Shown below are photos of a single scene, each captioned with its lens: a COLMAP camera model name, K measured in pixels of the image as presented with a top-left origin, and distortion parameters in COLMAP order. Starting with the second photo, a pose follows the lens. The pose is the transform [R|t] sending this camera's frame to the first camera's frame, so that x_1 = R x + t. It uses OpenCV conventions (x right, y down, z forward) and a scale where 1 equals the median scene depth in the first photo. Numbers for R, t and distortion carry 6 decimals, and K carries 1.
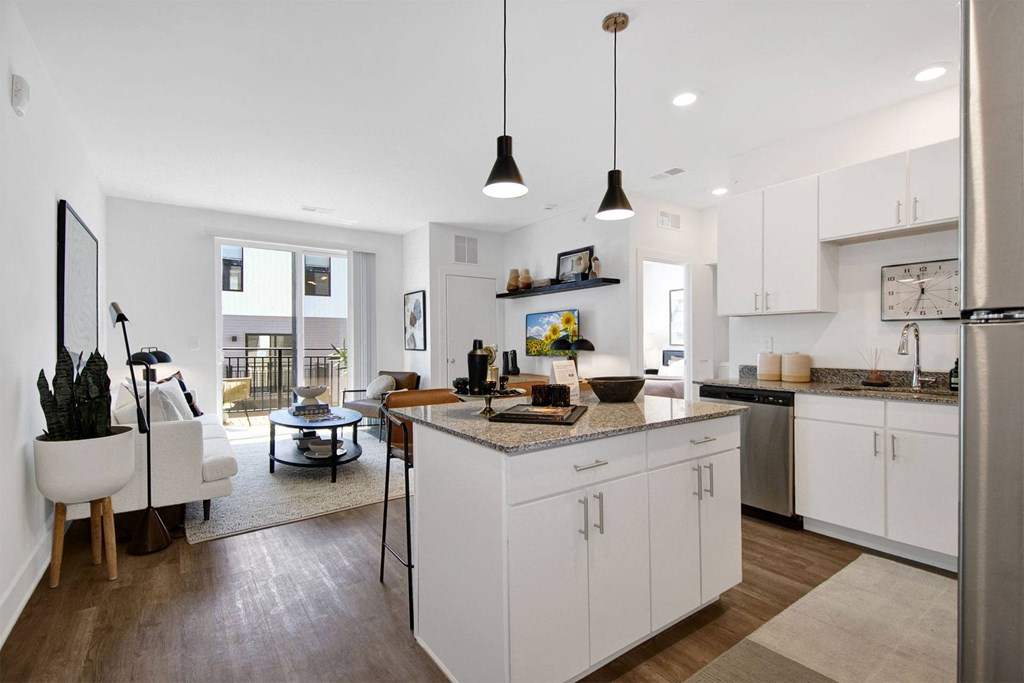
lens RADIAL K [[459.5, 0, 511.6], [0, 459.5, 340.2], [0, 0, 1]] dist [-0.004041, -0.004043]
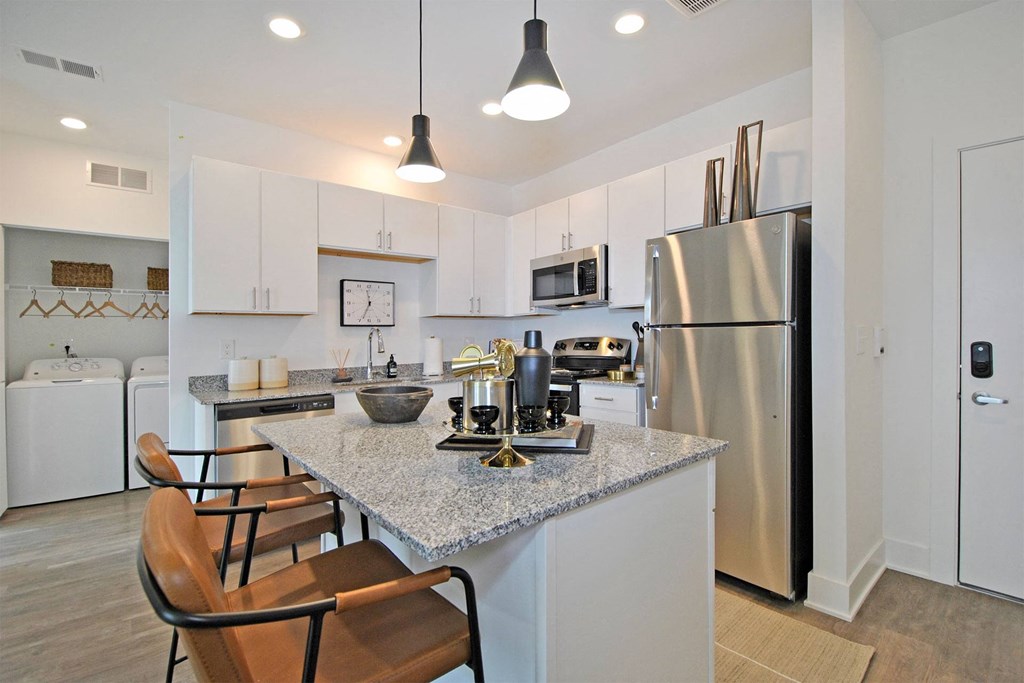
lens RADIAL K [[459.5, 0, 514.0], [0, 459.5, 342.5], [0, 0, 1]] dist [-0.004041, -0.004043]
pose [[-0.081779, -0.000245, 0.996650, -0.212414], [0.020425, 0.999790, 0.001922, 0.004157], [-0.996441, 0.020514, -0.081757, 0.355339]]
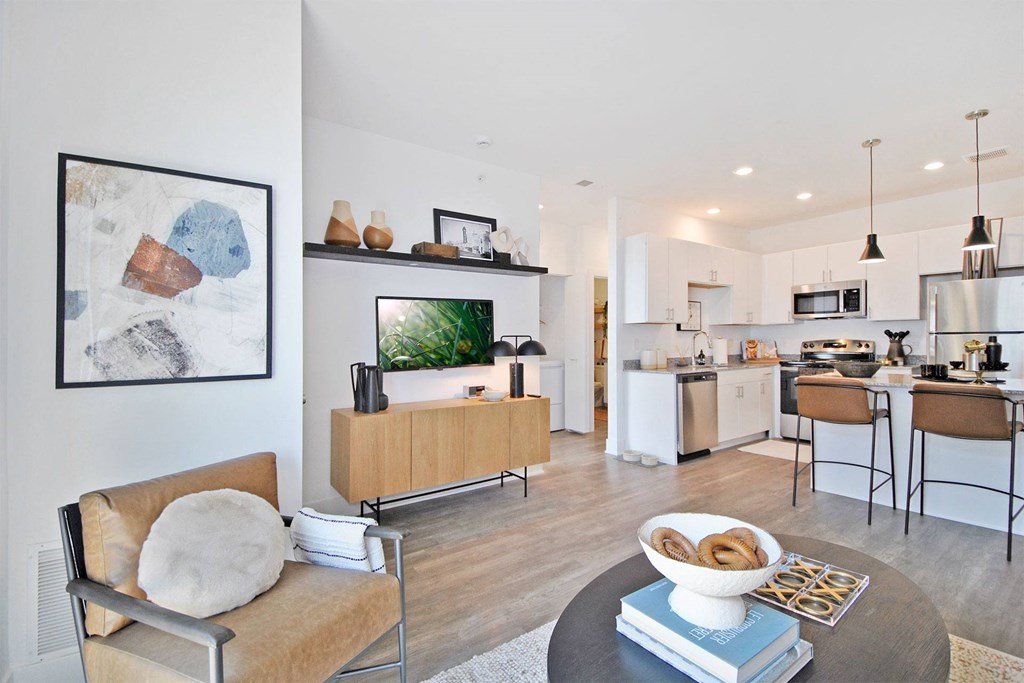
lens RADIAL K [[459.5, 0, 514.7], [0, 459.5, 347.0], [0, 0, 1]] dist [-0.004041, -0.004043]
pose [[-0.008701, -0.005851, 0.999945, -0.522645], [0.013259, 0.999894, 0.005966, 0.002042], [-0.999874, 0.013310, -0.008623, 0.862285]]
